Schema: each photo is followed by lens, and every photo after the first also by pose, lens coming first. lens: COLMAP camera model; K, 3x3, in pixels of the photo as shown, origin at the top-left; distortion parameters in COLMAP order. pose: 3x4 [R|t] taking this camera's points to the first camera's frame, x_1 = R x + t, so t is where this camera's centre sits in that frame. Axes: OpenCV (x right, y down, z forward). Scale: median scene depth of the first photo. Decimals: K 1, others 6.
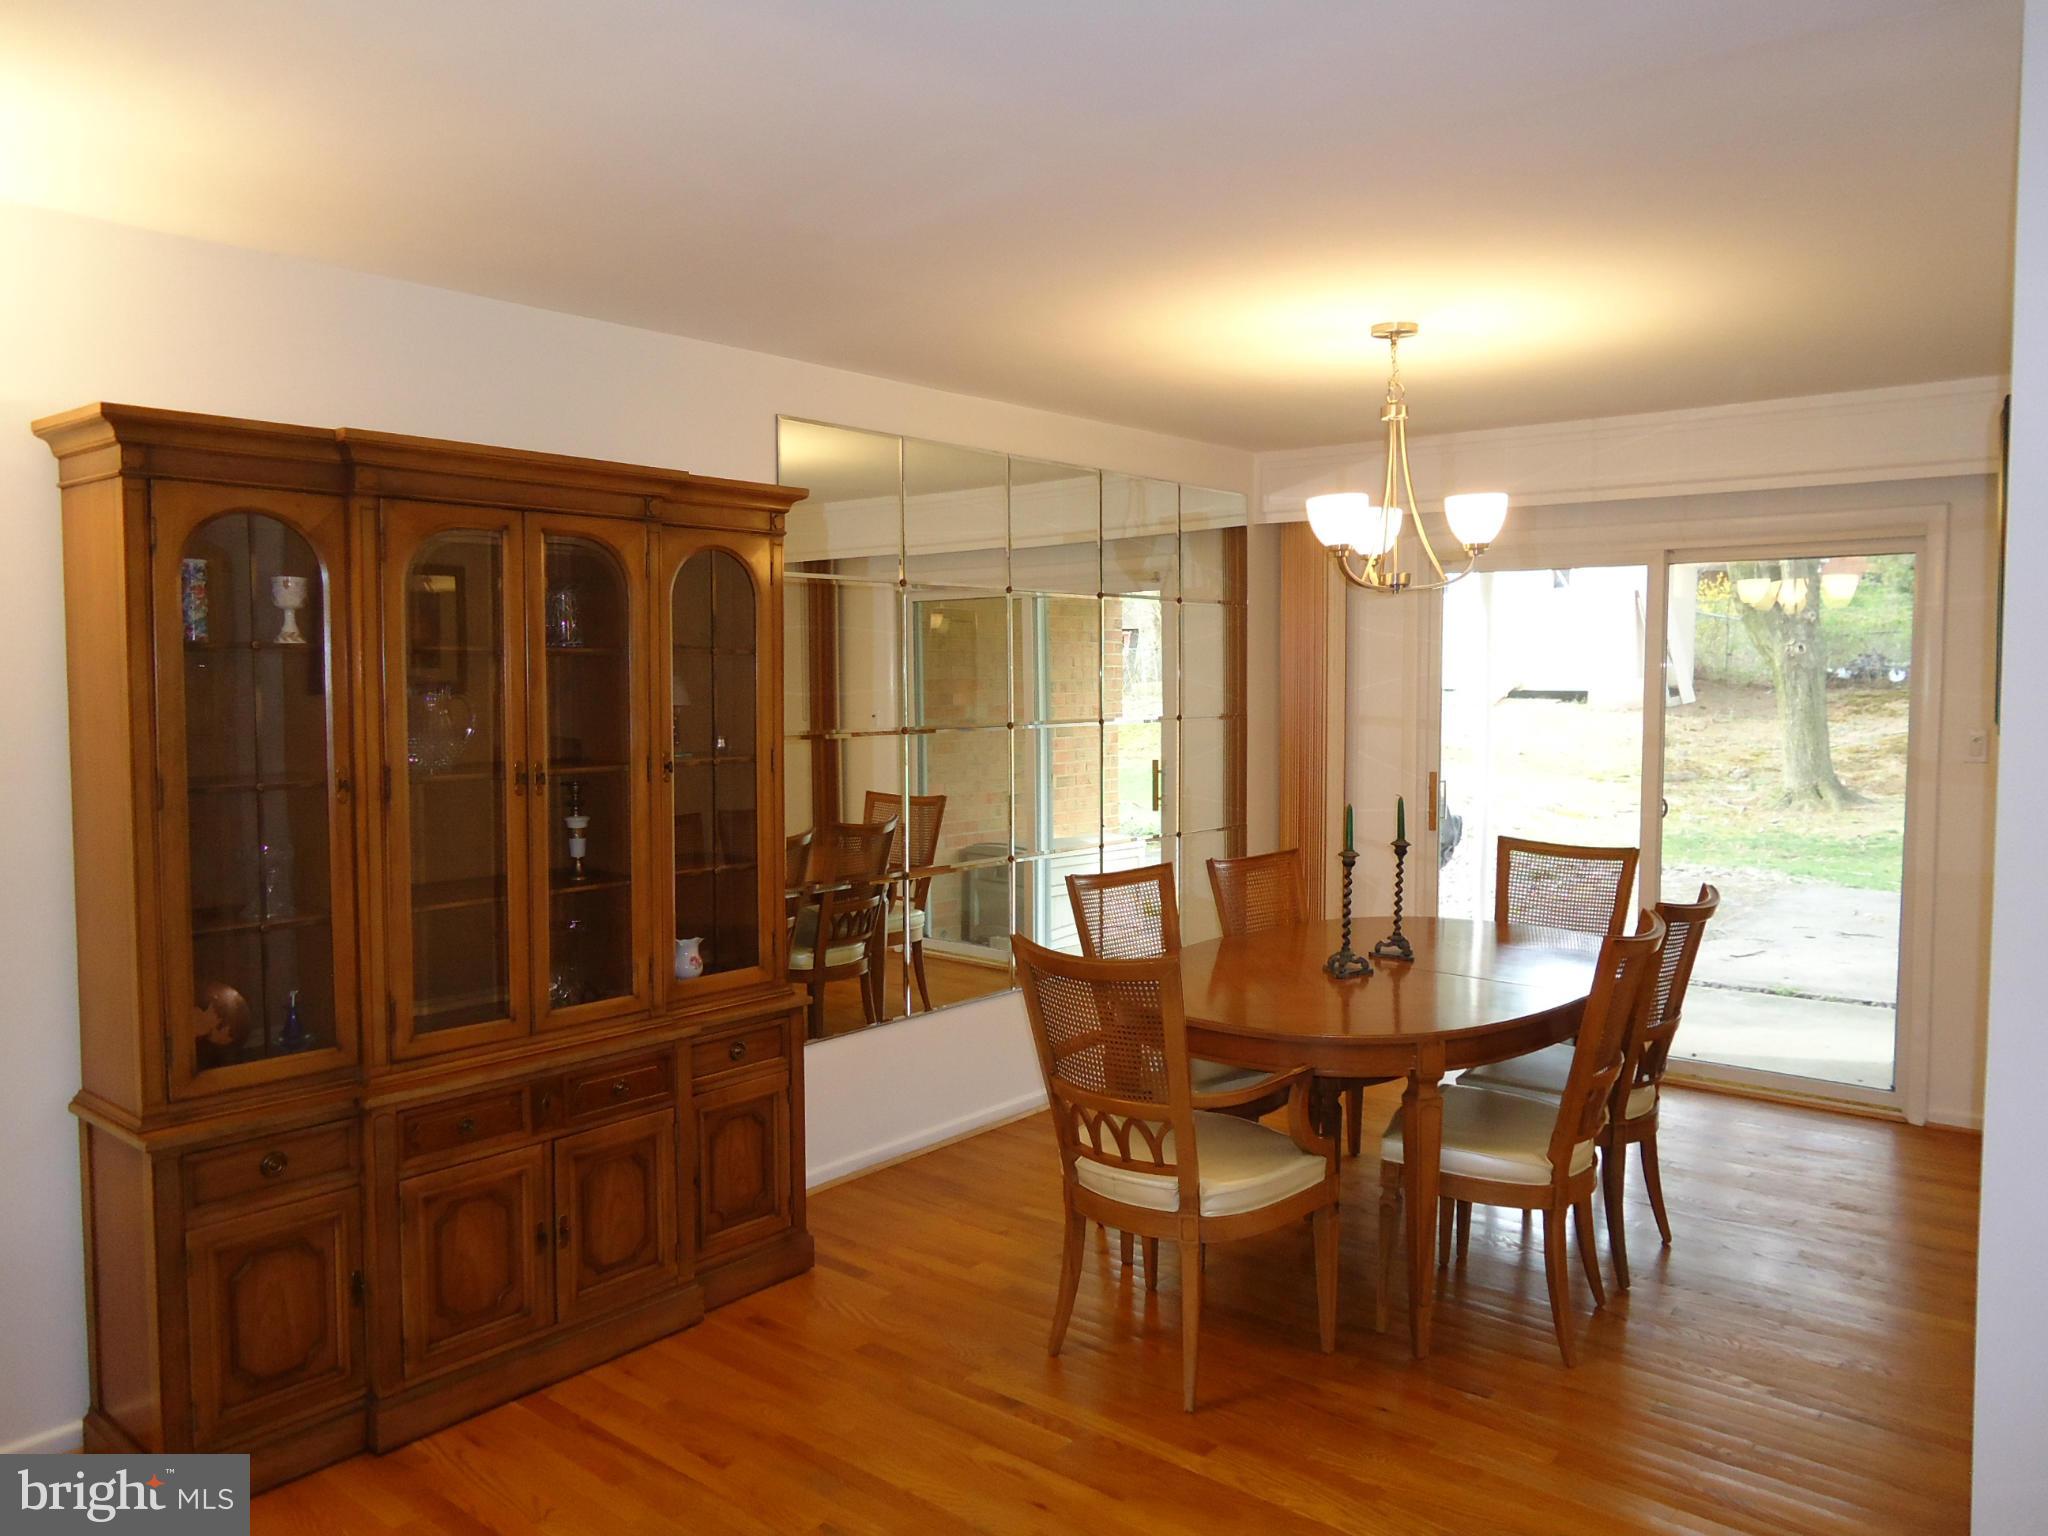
lens RADIAL K [[1496.9, 0, 1024.0], [0, 1496.9, 768.0], [0, 0, 1]] dist [0.000106, 0.001751]
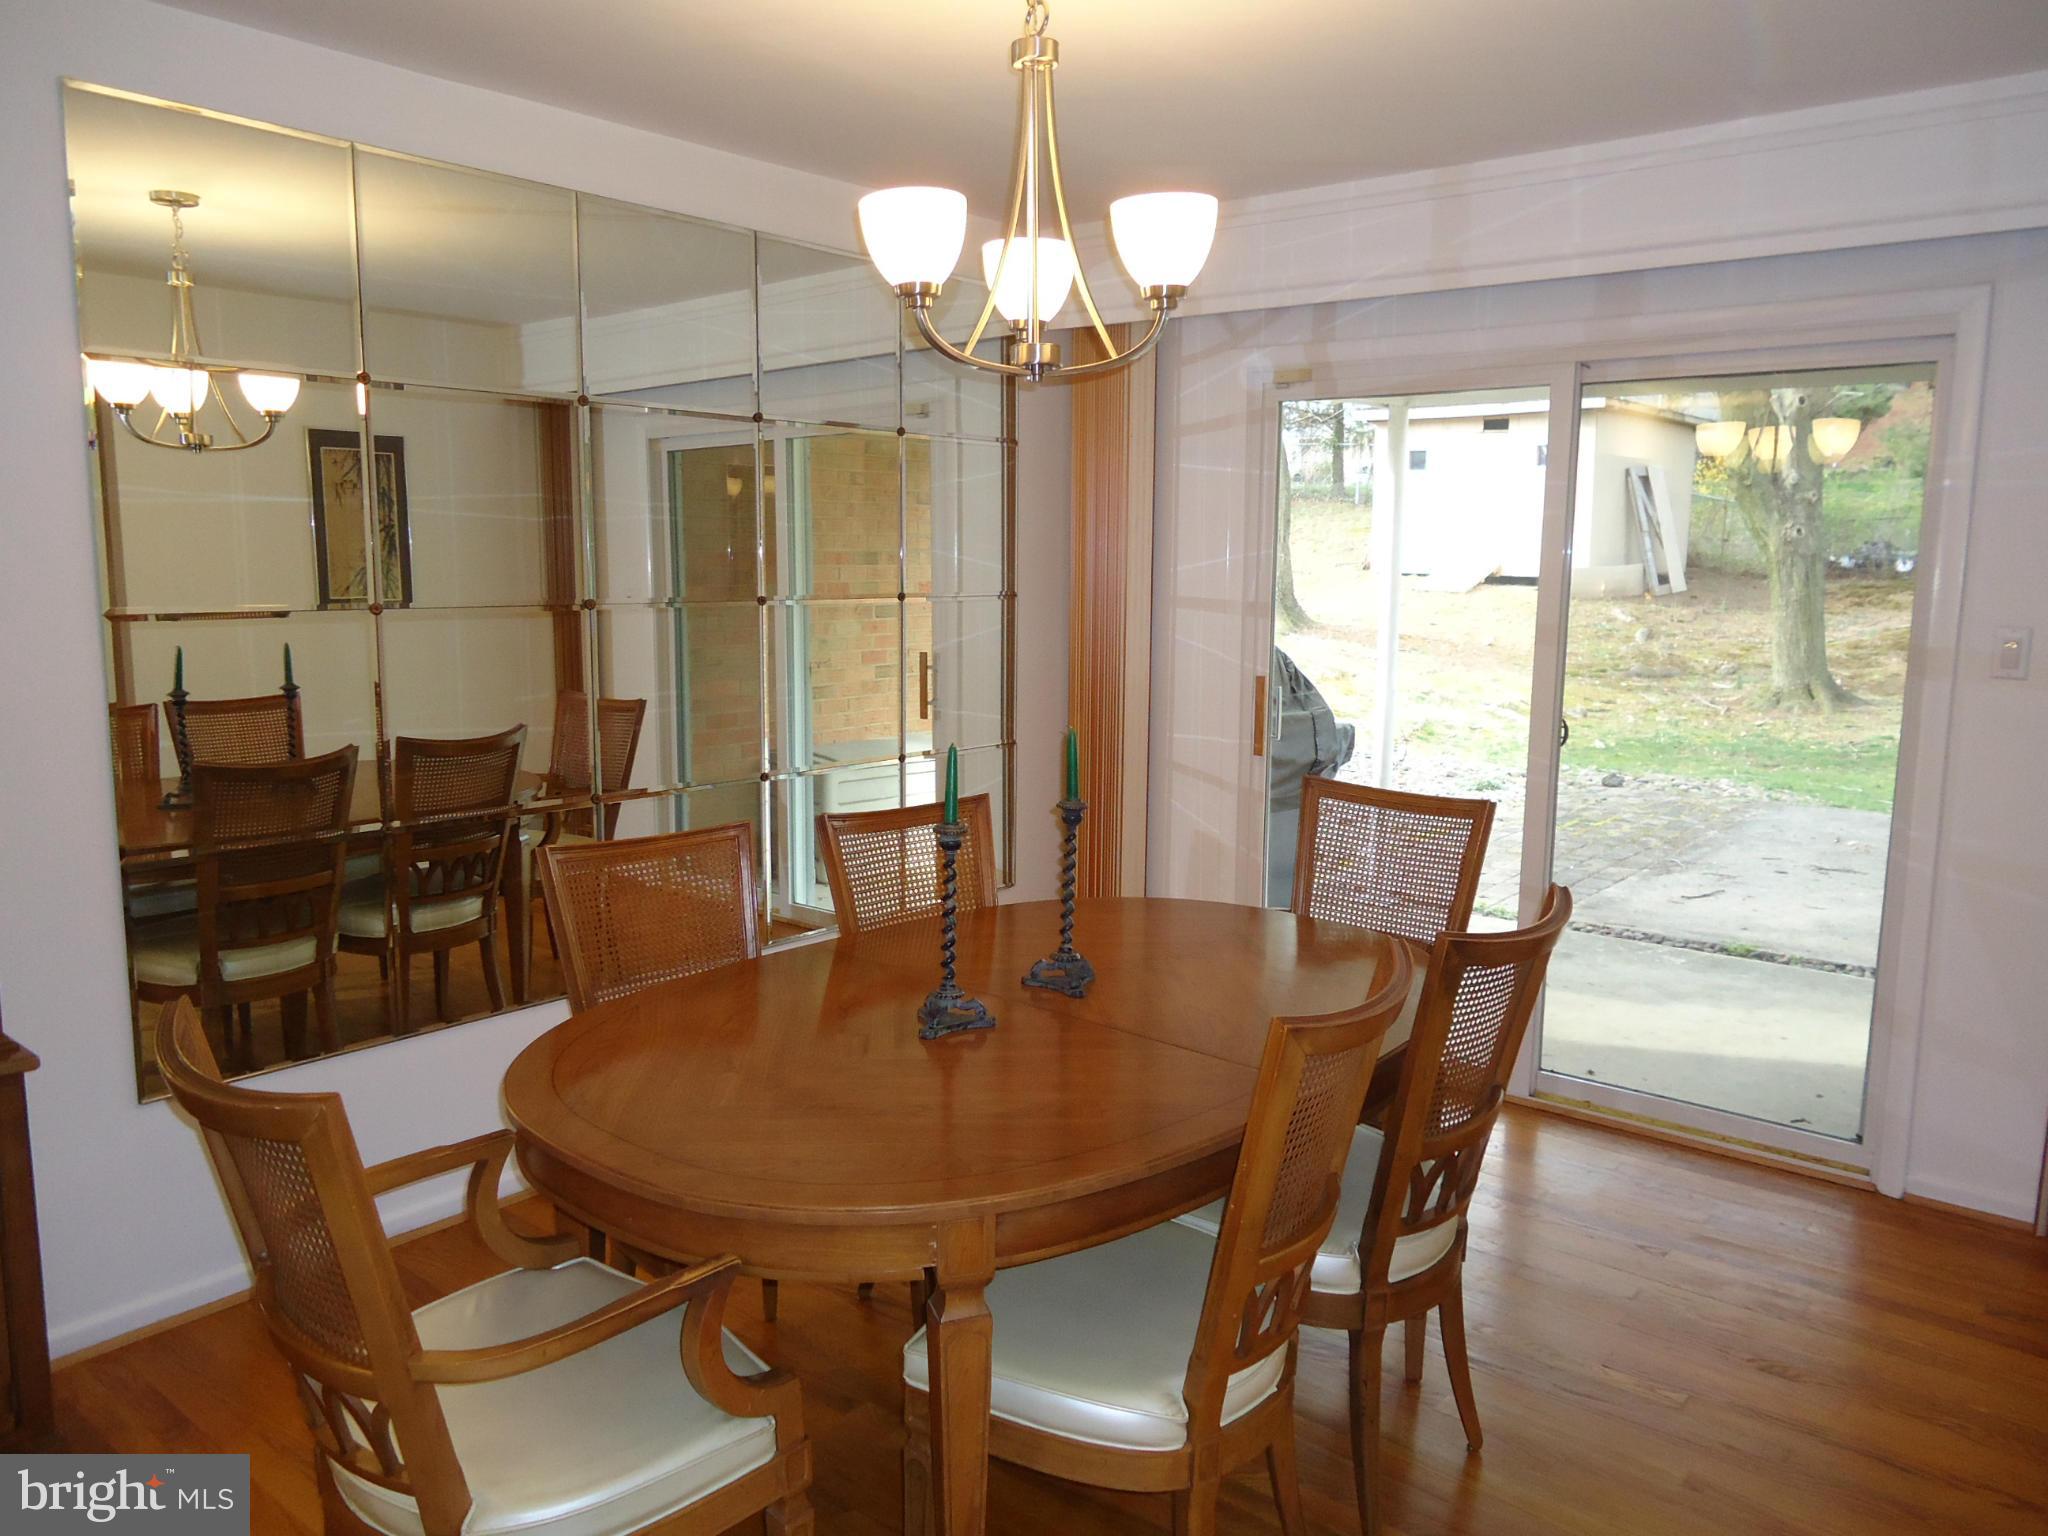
lens RADIAL K [[1496.9, 0, 1024.0], [0, 1496.9, 768.0], [0, 0, 1]] dist [0.000106, 0.001751]
pose [[0.999909, 0.013463, 0.000831, 0.055117], [-0.013487, 0.996816, 0.078588, -0.002978], [0.000230, -0.078592, 0.996907, 0.093101]]
